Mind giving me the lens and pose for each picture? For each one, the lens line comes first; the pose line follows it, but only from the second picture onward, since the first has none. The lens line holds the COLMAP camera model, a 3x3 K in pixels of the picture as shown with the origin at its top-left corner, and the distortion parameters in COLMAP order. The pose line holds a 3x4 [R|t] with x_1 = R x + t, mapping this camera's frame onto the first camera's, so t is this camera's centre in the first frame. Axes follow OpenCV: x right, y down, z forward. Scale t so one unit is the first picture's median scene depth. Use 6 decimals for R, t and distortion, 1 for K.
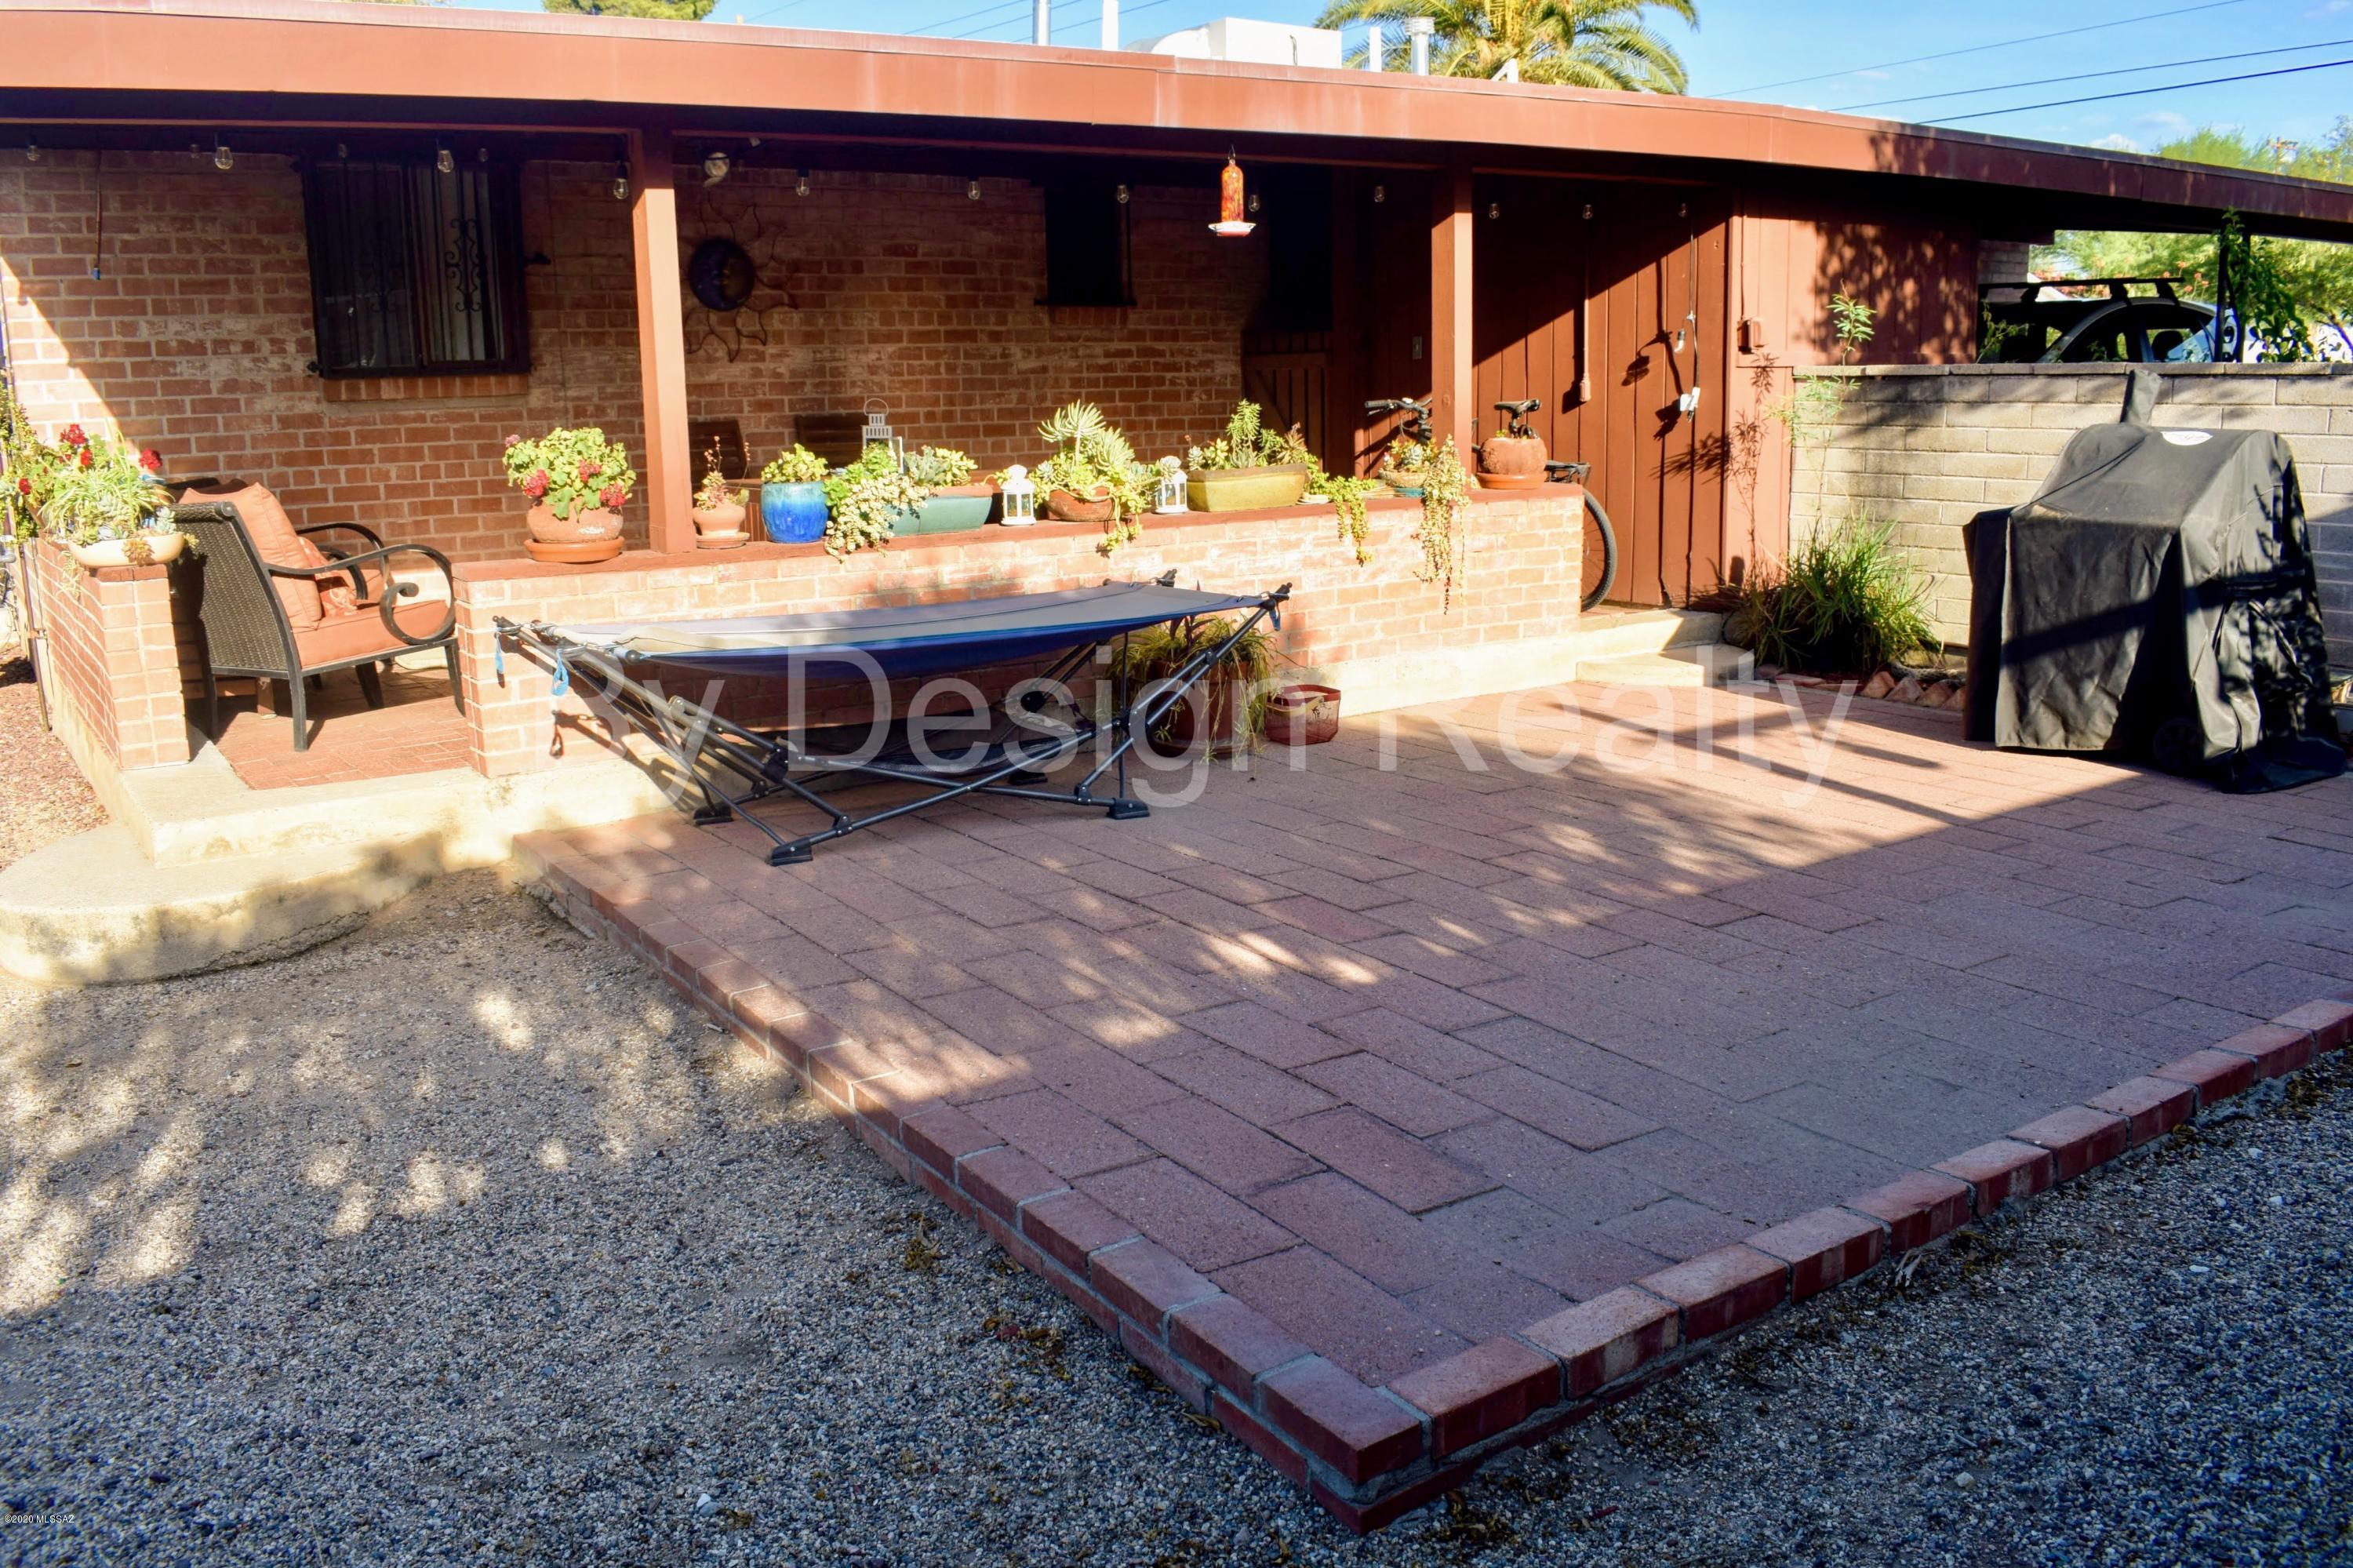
lens RADIAL K [[1883.8, 0, 1176.5], [0, 1883.8, 784.0], [0, 0, 1]] dist [-0.108682, 0.028666]
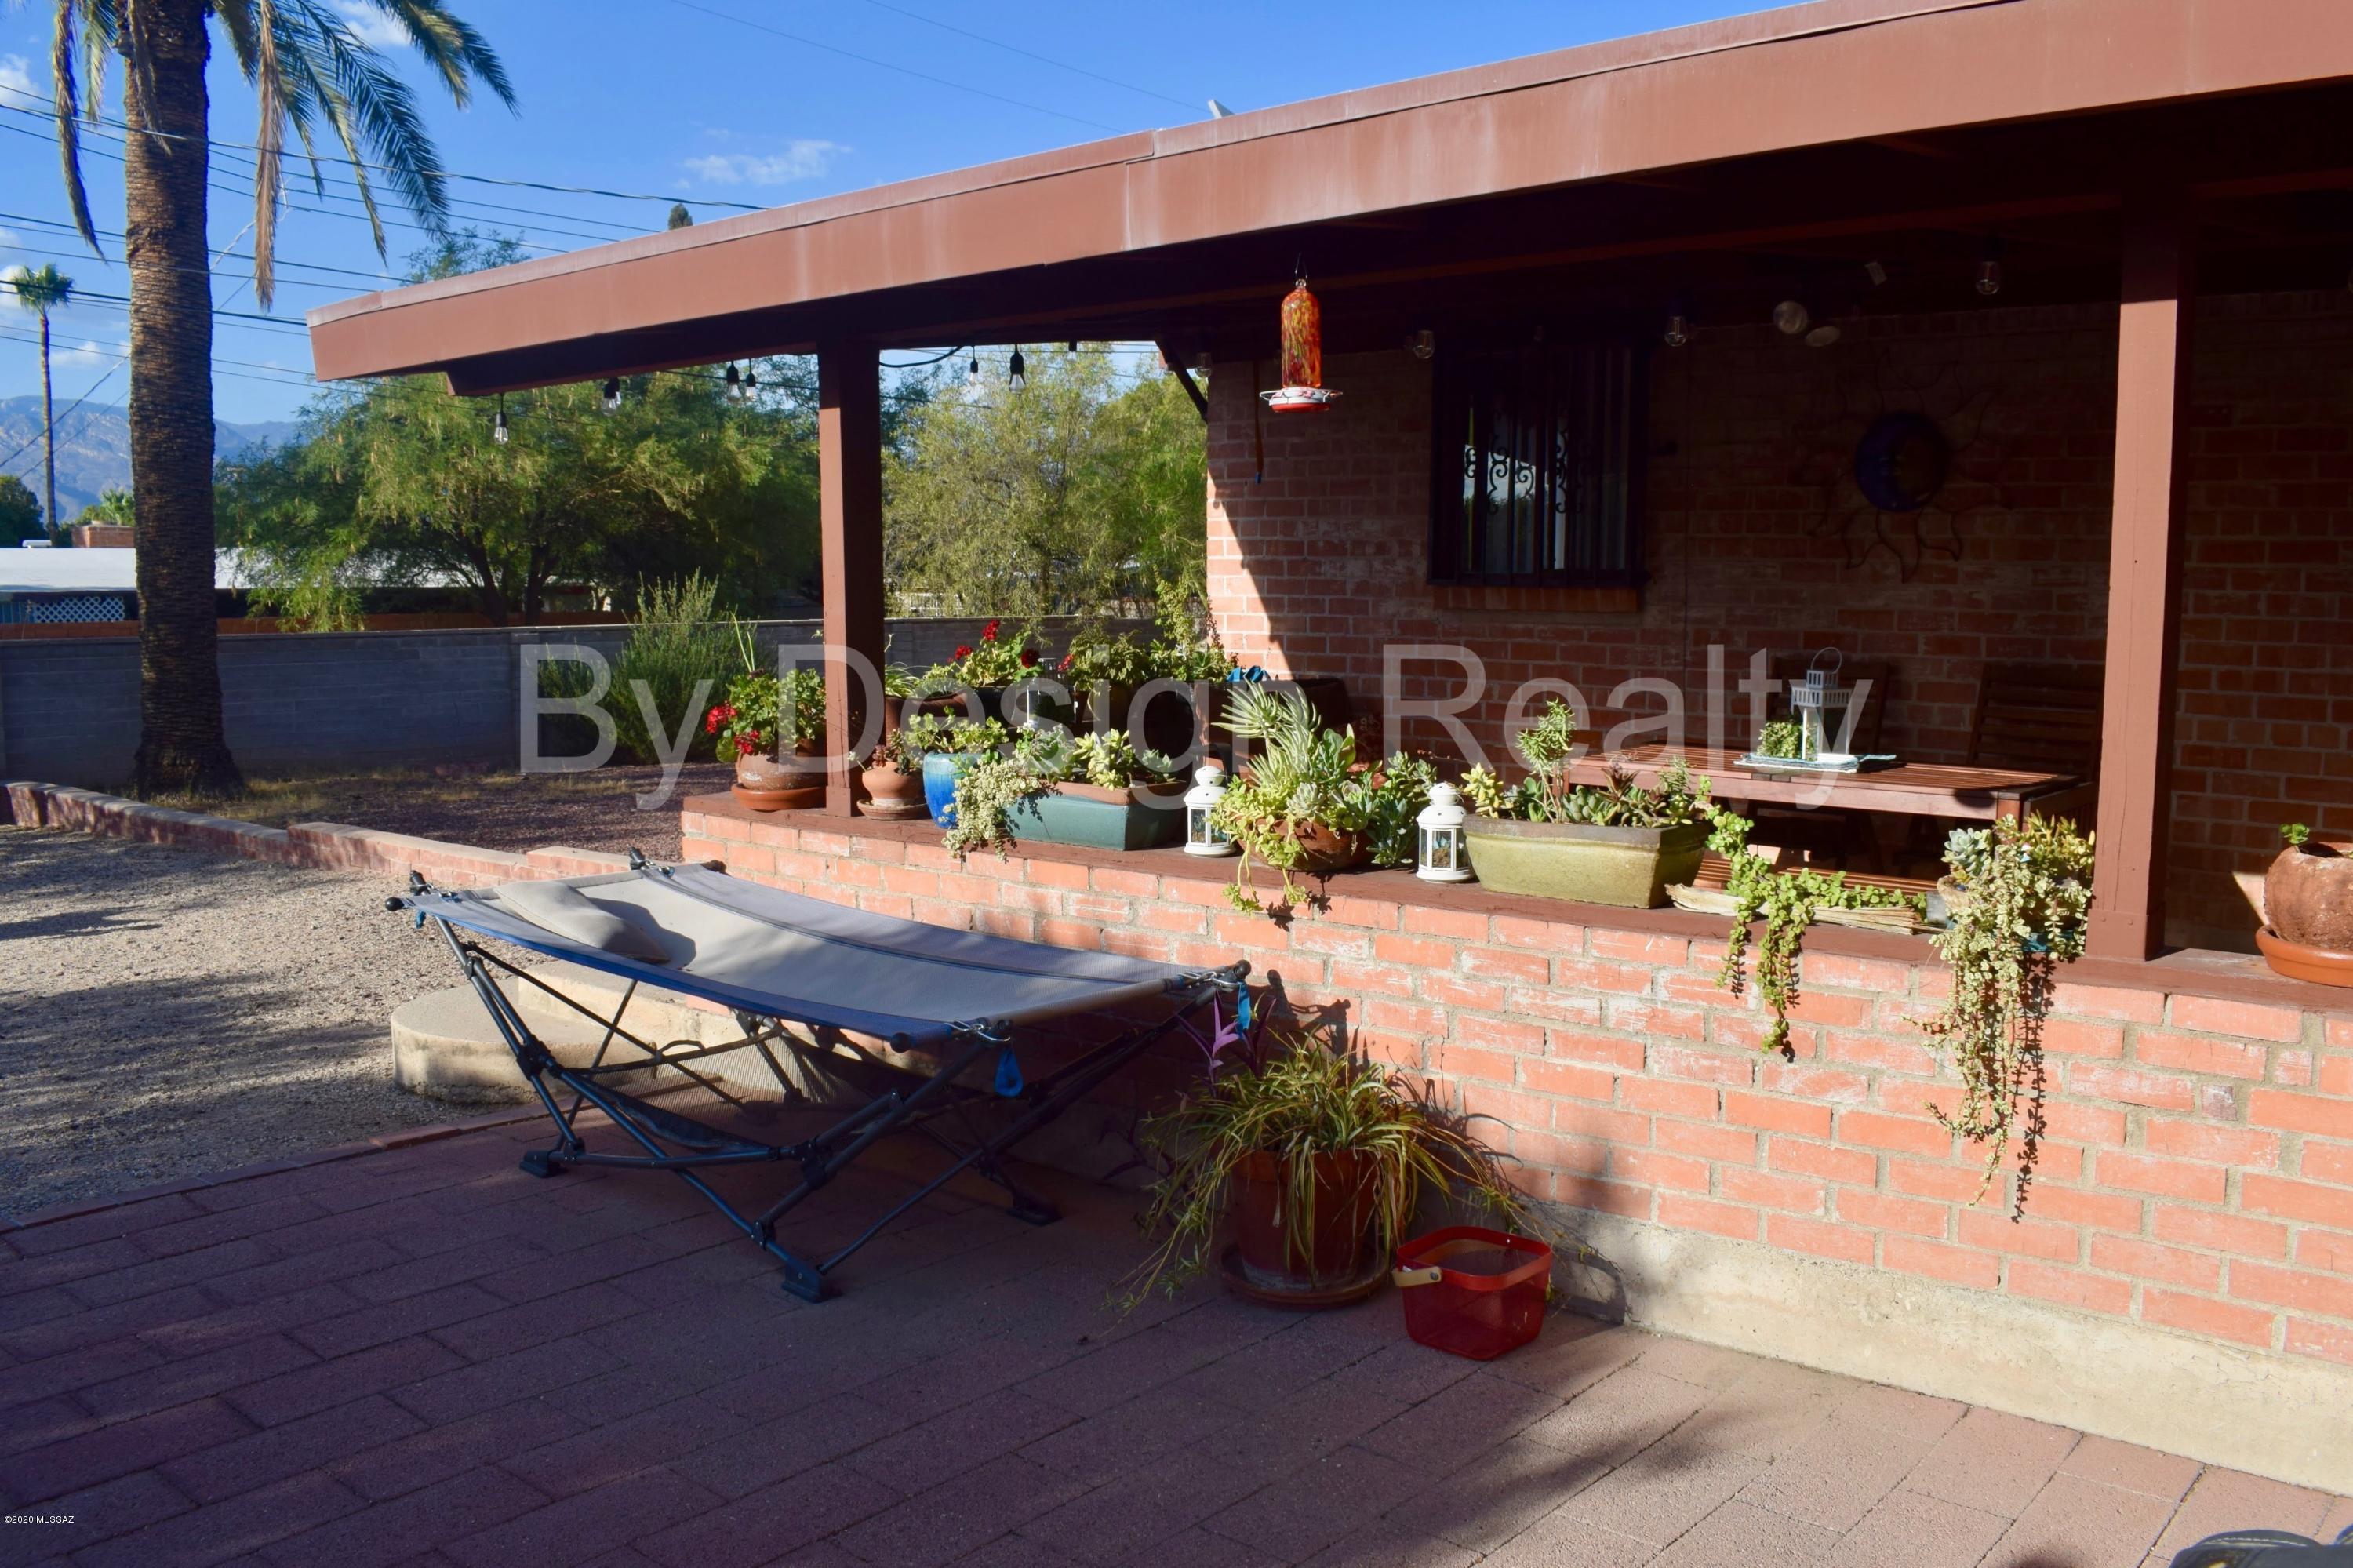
lens RADIAL K [[1922.5, 0, 1196.4], [0, 1922.5, 806.6], [0, 0, 1]] dist [-0.101195, 0.013914]
pose [[0.288592, 0.134906, -0.947900, 0.448629], [-0.208433, 0.975132, 0.075324, -0.163420], [0.934489, 0.175836, 0.309534, 0.622148]]
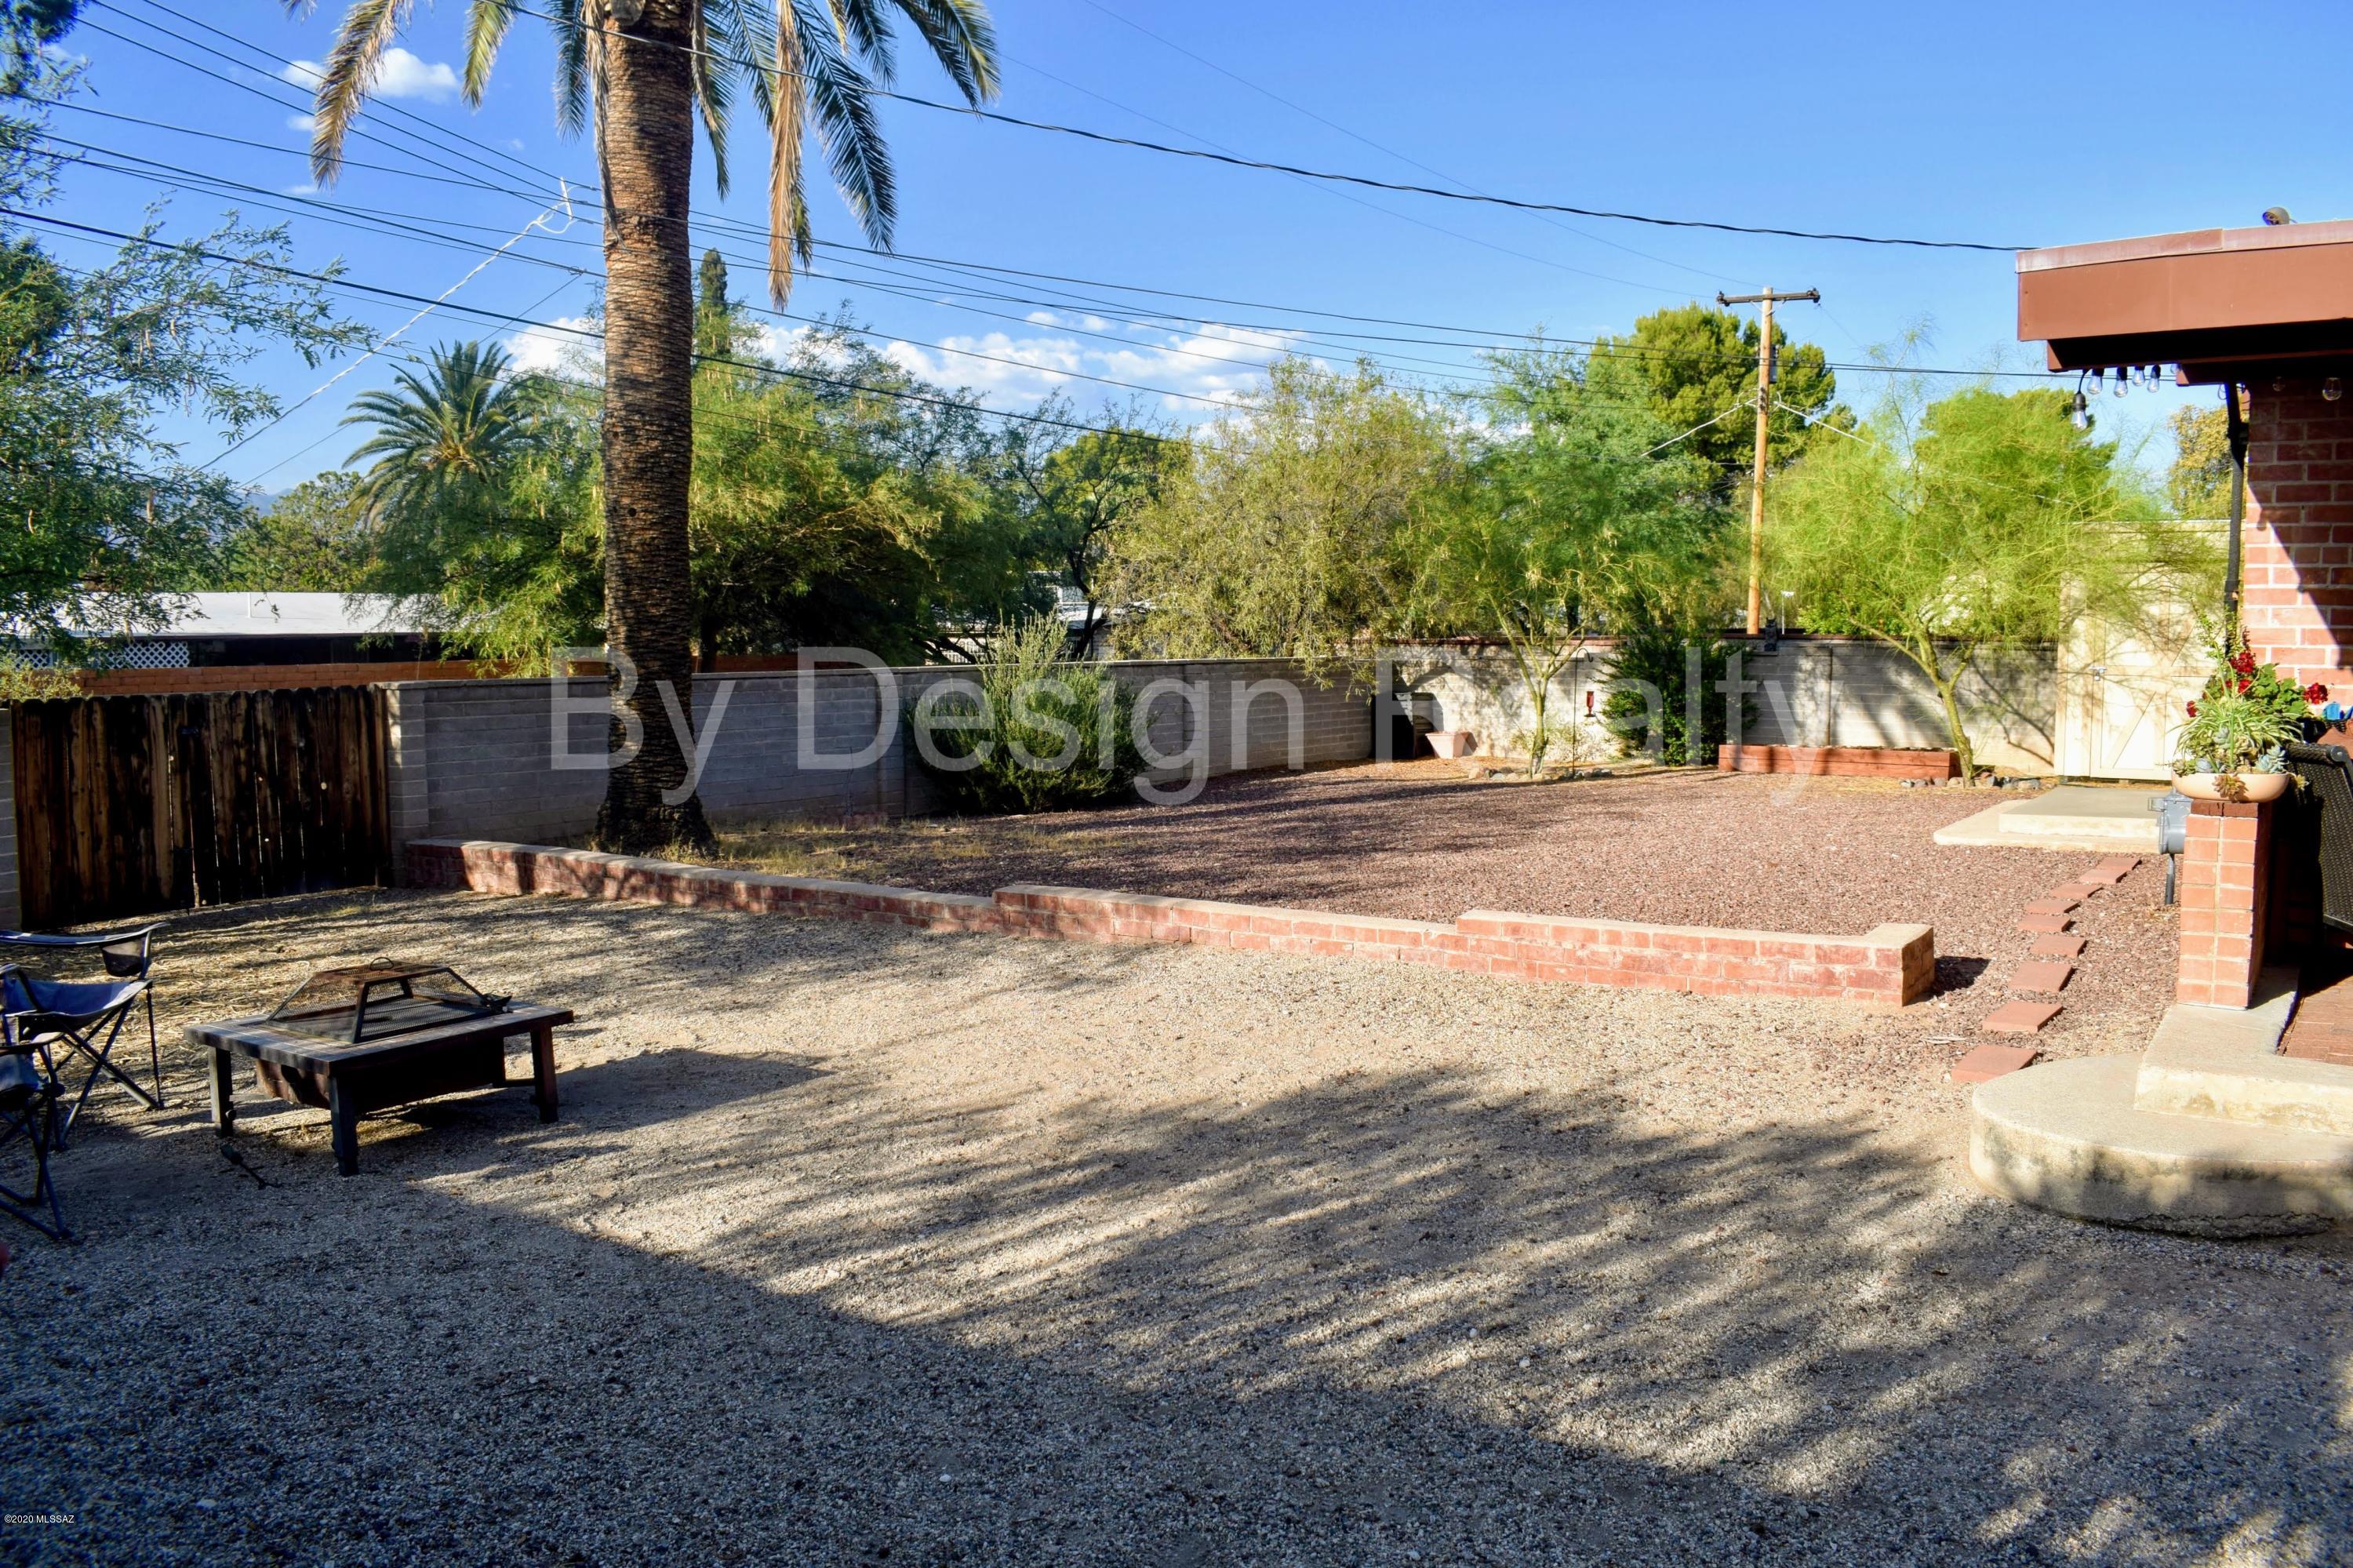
lens RADIAL K [[1845.1, 0, 1226.0], [0, 1845.1, 781.8], [0, 0, 1]] dist [-0.086397, 0.010757]
pose [[0.374427, 0.098970, -0.921959, 0.083224], [-0.200435, 0.979419, 0.023738, -0.031610], [0.905334, 0.175904, 0.386559, 0.095239]]
